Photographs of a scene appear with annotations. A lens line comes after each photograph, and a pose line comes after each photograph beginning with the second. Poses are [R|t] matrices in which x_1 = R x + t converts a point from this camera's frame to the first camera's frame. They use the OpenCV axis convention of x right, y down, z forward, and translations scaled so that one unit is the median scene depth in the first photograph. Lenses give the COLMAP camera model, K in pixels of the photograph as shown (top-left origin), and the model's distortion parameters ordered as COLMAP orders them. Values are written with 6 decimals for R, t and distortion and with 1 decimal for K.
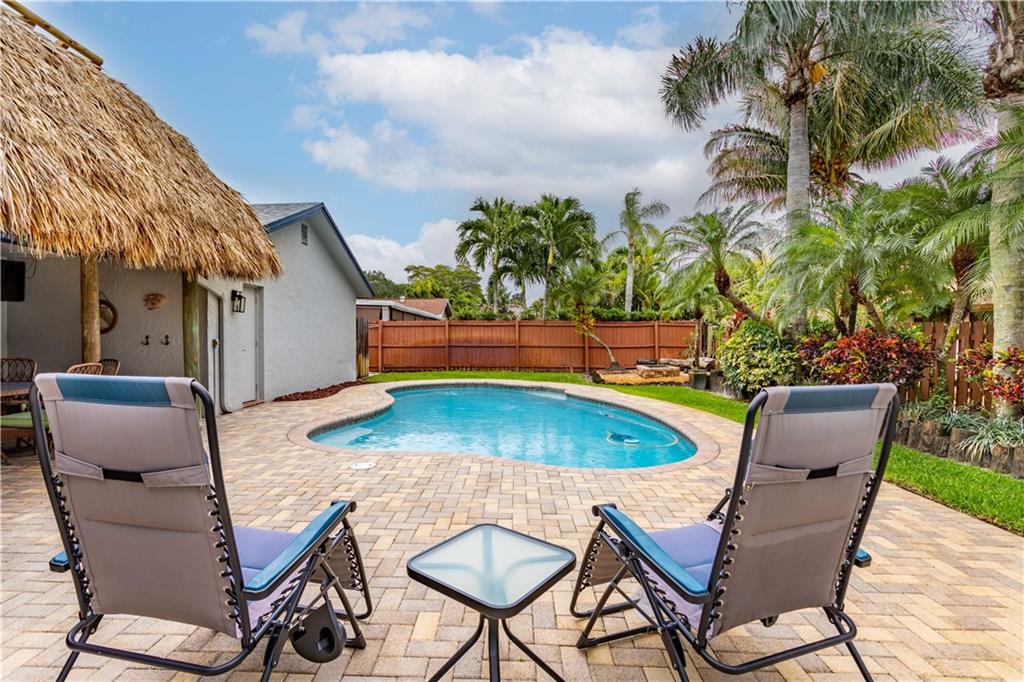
lens RADIAL K [[500.1, 0, 498.5], [0, 500.1, 340.3], [0, 0, 1]] dist [0.009786, 0.000684]
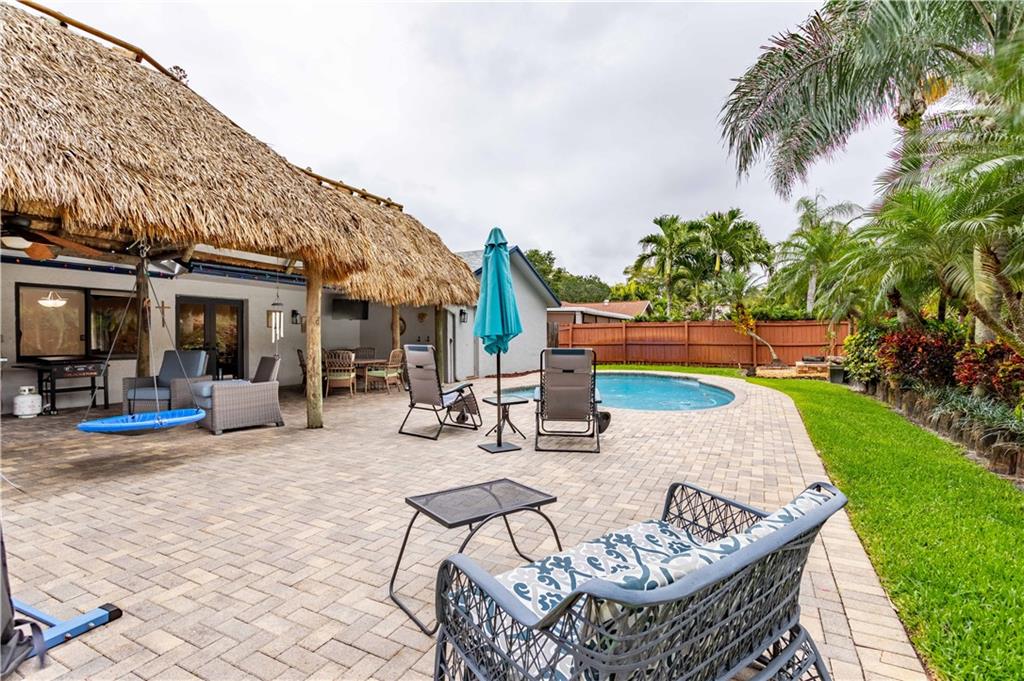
lens RADIAL K [[500.1, 0, 498.5], [0, 500.1, 339.8], [0, 0, 1]] dist [0.009786, 0.000684]
pose [[0.902026, -0.002123, -0.431677, 0.187397], [0.001879, 0.999998, -0.000994, 0.002720], [0.431678, 0.000085, 0.902028, -0.280665]]
